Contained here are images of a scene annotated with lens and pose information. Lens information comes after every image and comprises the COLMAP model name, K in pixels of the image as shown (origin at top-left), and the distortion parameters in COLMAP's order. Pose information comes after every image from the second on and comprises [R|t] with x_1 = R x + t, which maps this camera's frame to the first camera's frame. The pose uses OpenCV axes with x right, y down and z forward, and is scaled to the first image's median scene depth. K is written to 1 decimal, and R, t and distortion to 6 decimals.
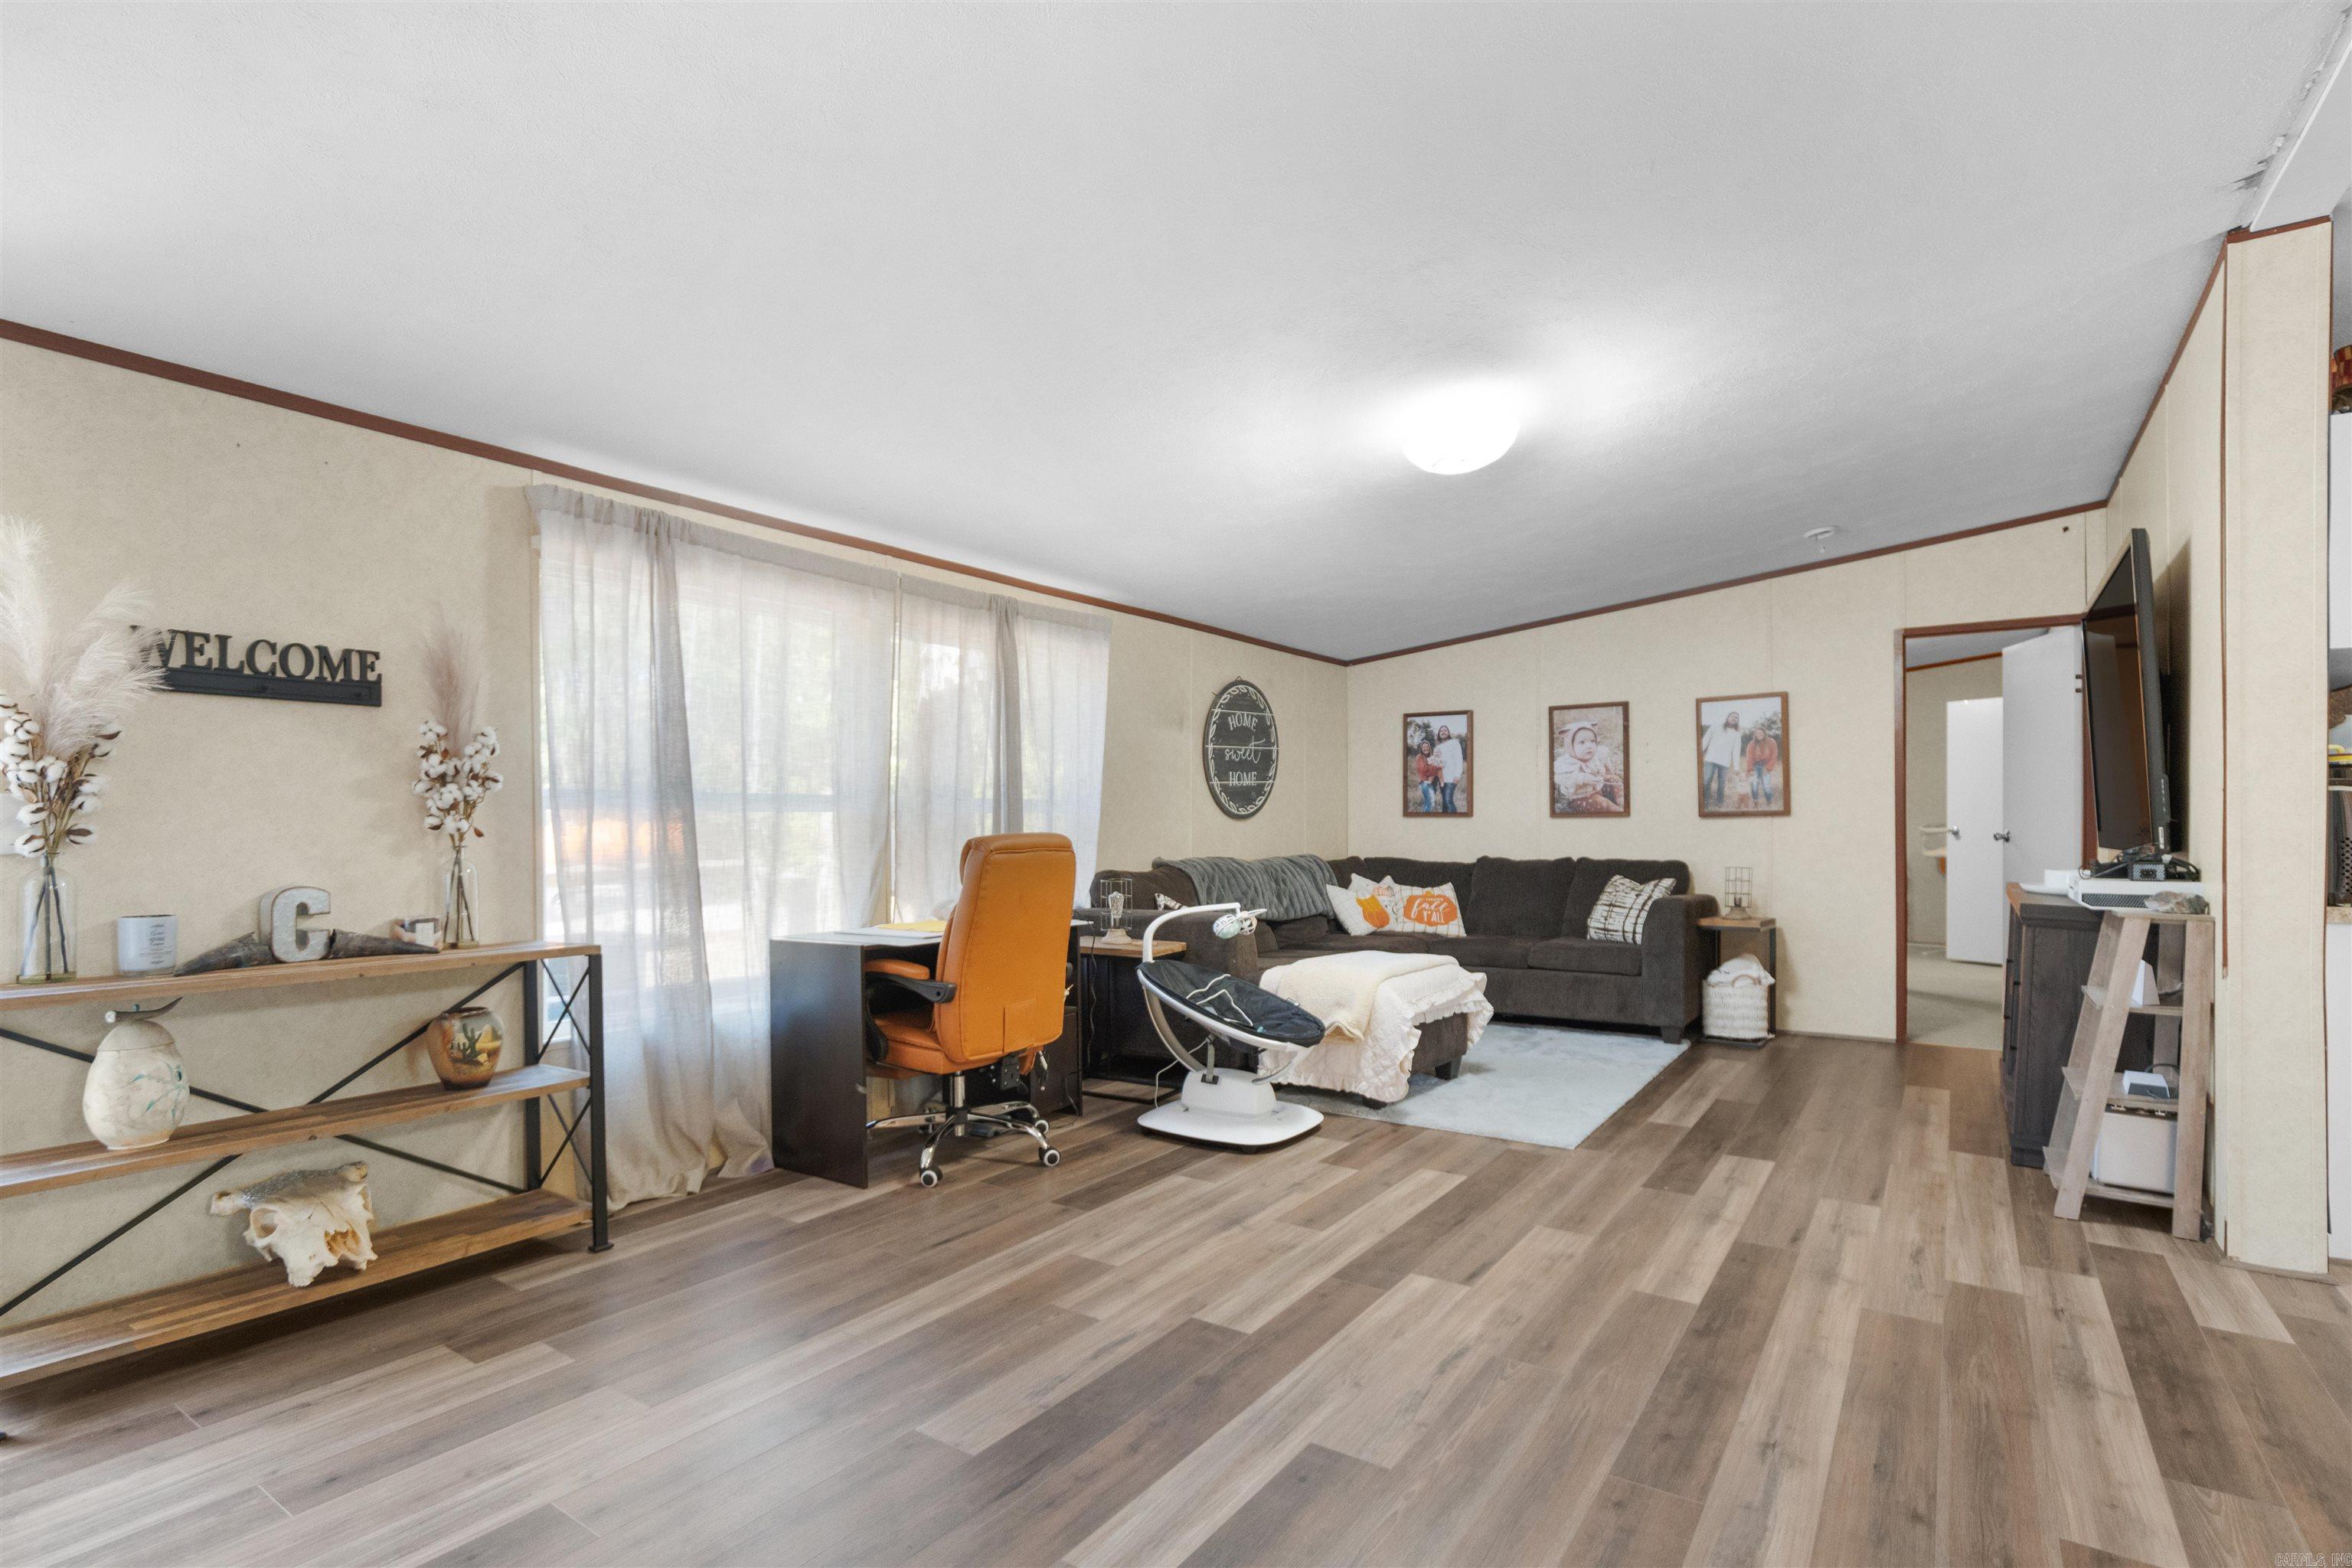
lens RADIAL K [[1132.3, 0, 1189.9], [0, 1132.3, 828.8], [0, 0, 1]] dist [-0.008739, 0.000370]
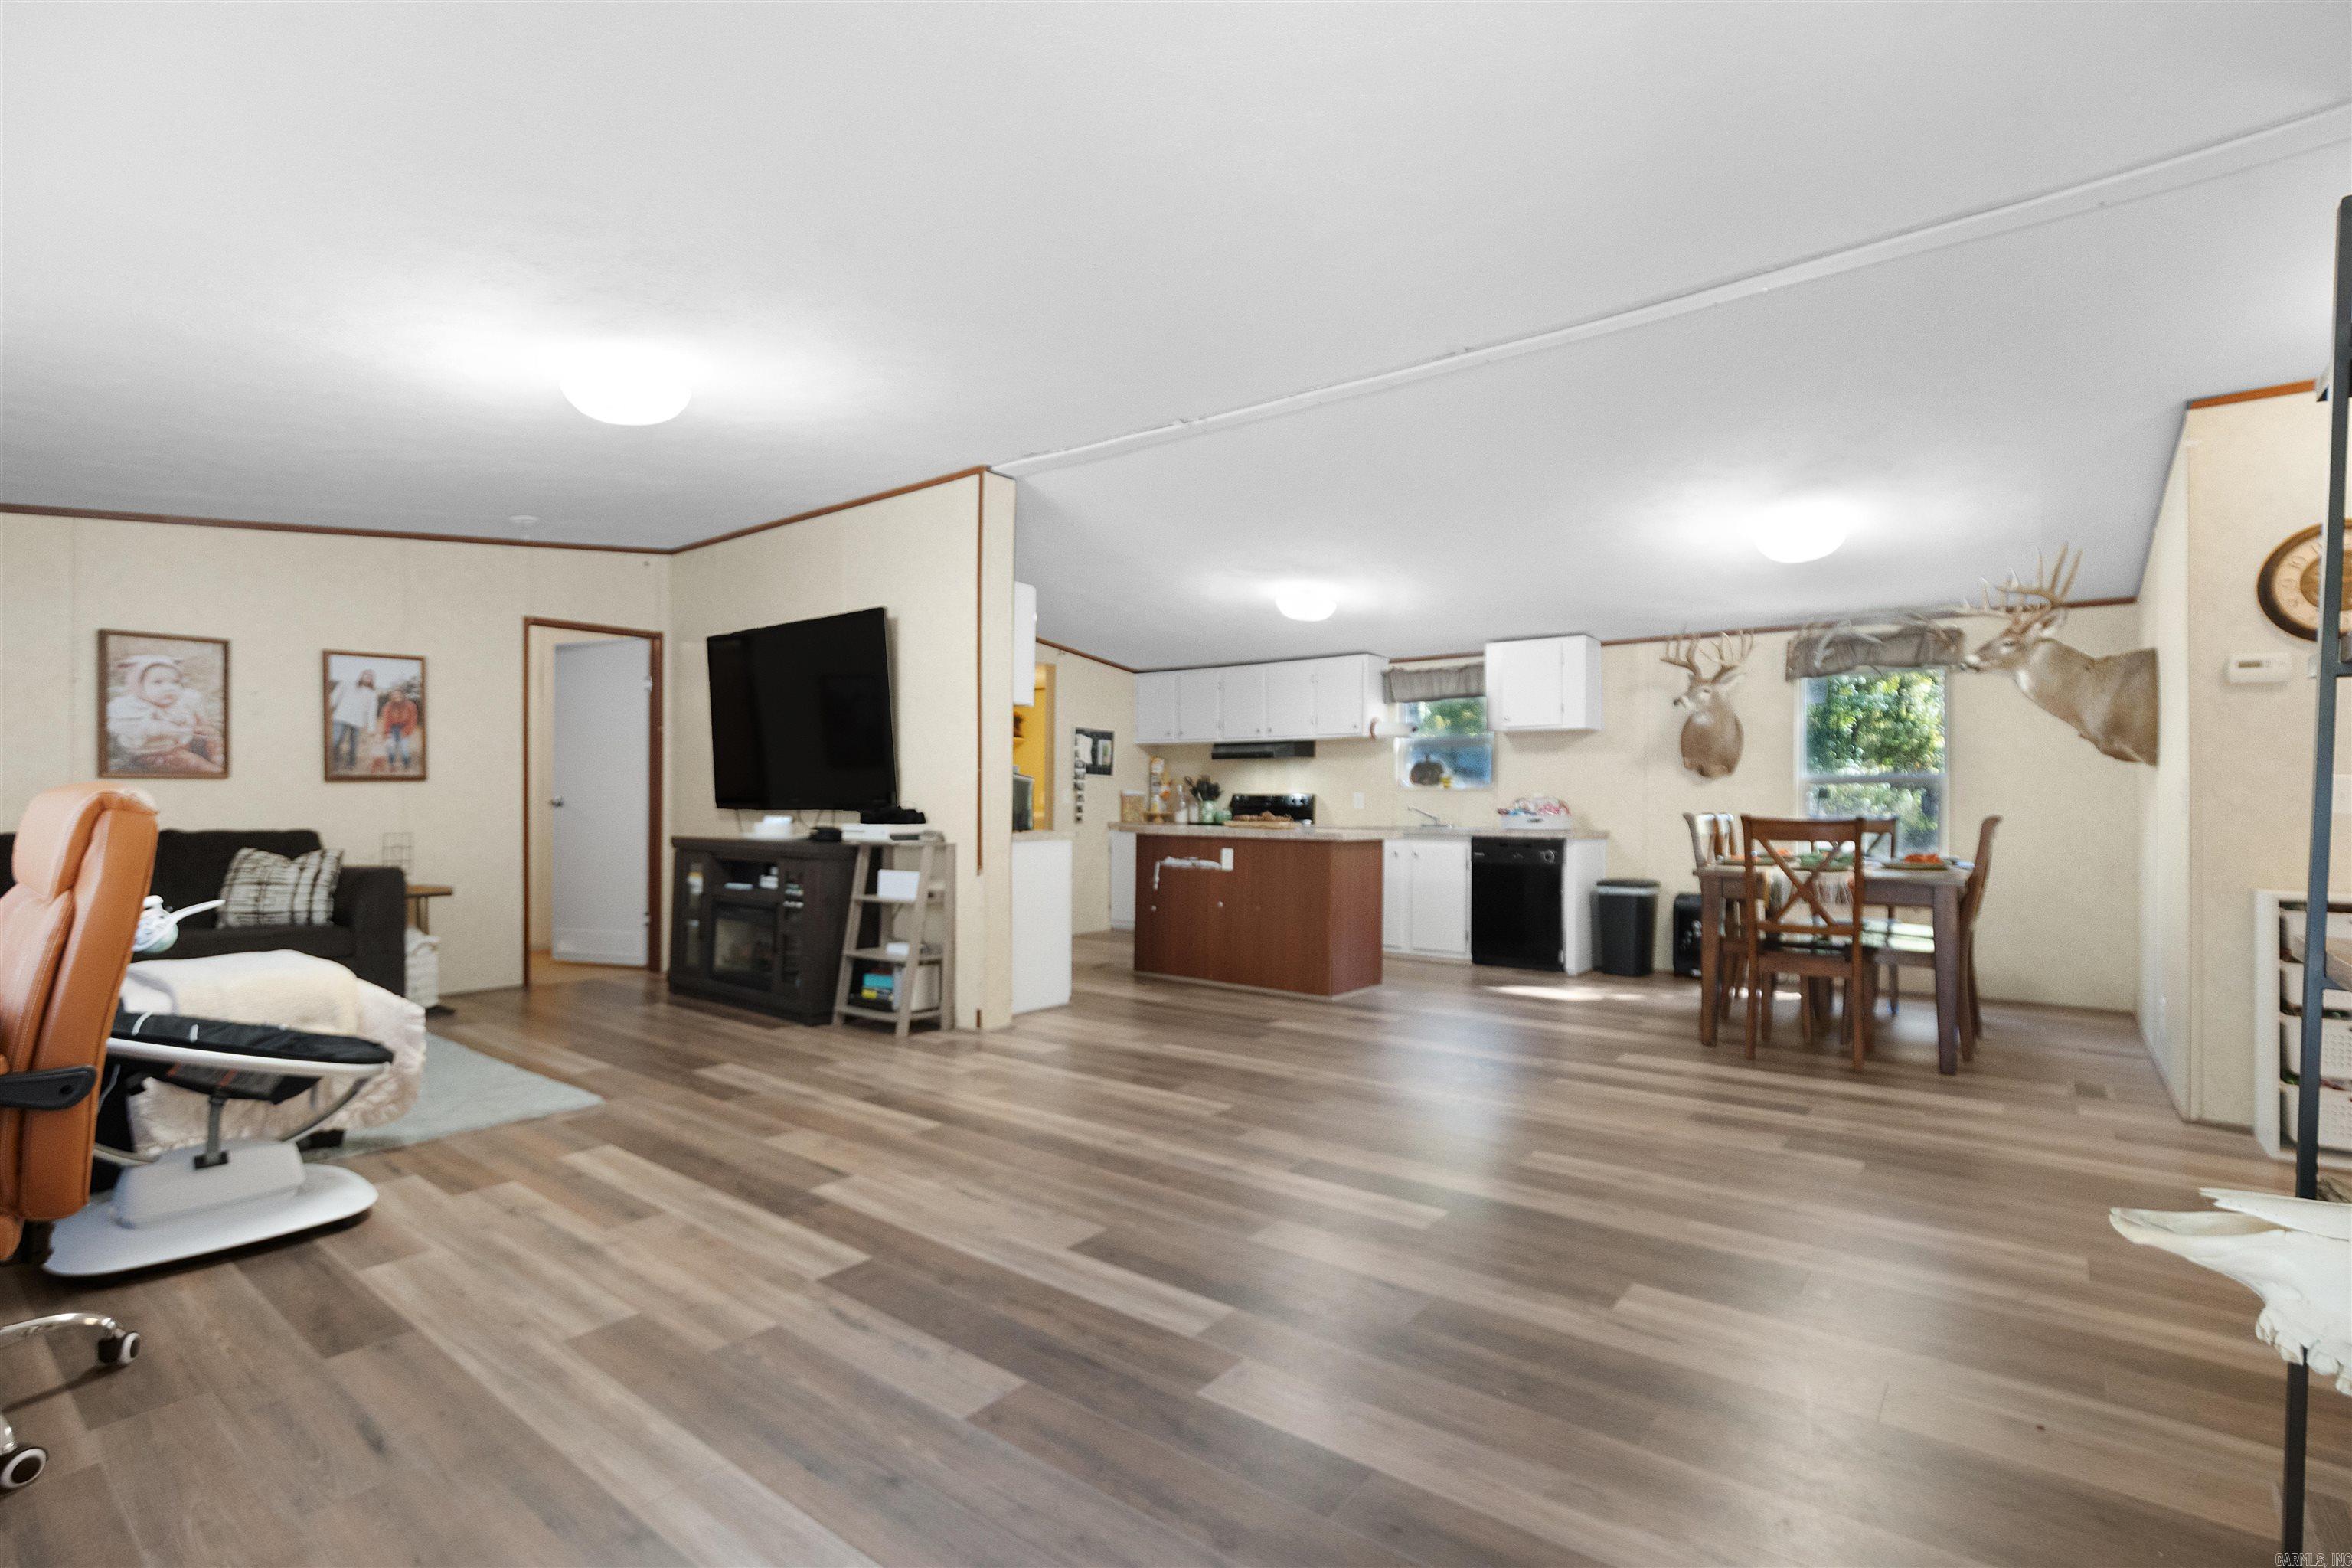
lens RADIAL K [[1112.7, 0, 1182.9], [0, 1112.7, 797.9], [0, 0, 1]] dist [-0.008846, 0.000200]
pose [[0.068245, 0.005270, 0.997655, -0.416928], [0.000329, 0.999986, -0.005305, 0.008966], [-0.997669, 0.000691, 0.068243, 0.274171]]
